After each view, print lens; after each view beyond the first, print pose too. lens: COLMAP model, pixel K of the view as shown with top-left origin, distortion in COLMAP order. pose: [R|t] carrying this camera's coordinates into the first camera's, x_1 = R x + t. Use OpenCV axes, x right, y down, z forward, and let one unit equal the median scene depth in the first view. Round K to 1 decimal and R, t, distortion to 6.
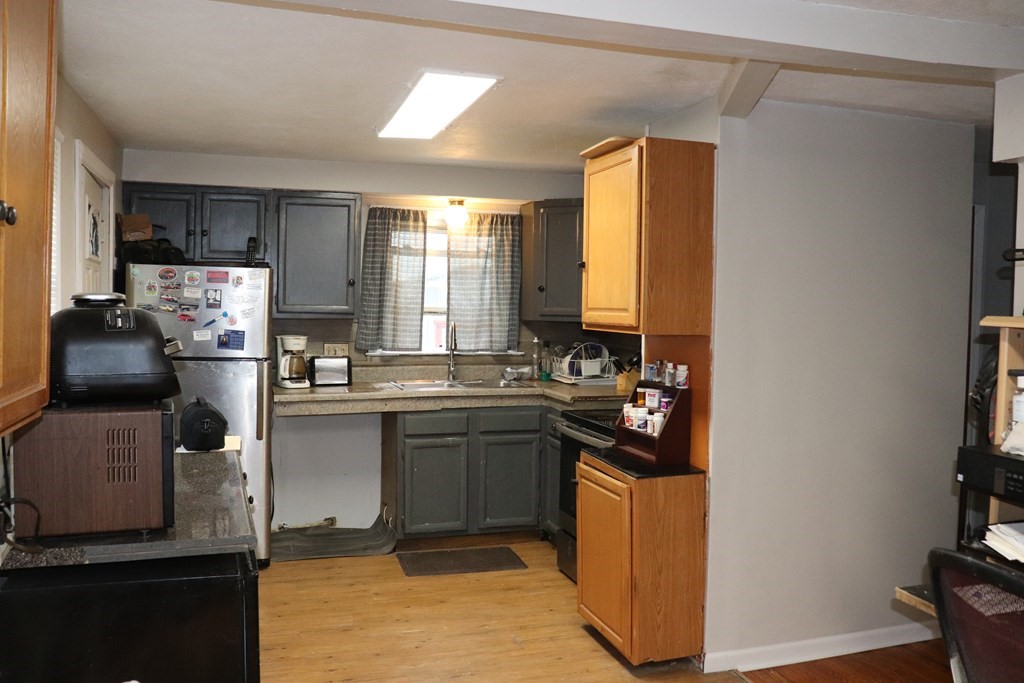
lens RADIAL K [[858.9, 0, 513.5], [0, 858.9, 341.2], [0, 0, 1]] dist [-0.141333, 0.112612]
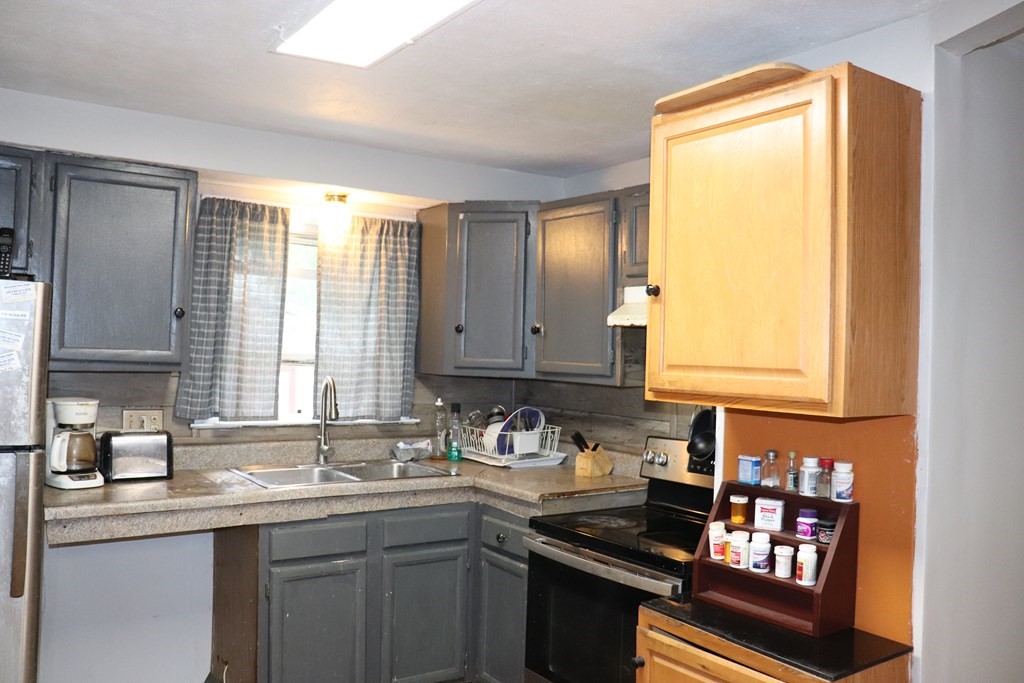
lens RADIAL K [[858.9, 0, 516.6], [0, 858.9, 343.0], [0, 0, 1]] dist [-0.141333, 0.112612]
pose [[0.956101, 0.015079, 0.292648, -0.126945], [-0.001701, 0.998944, -0.045912, -0.018533], [-0.293031, 0.043399, 0.955117, 0.331935]]
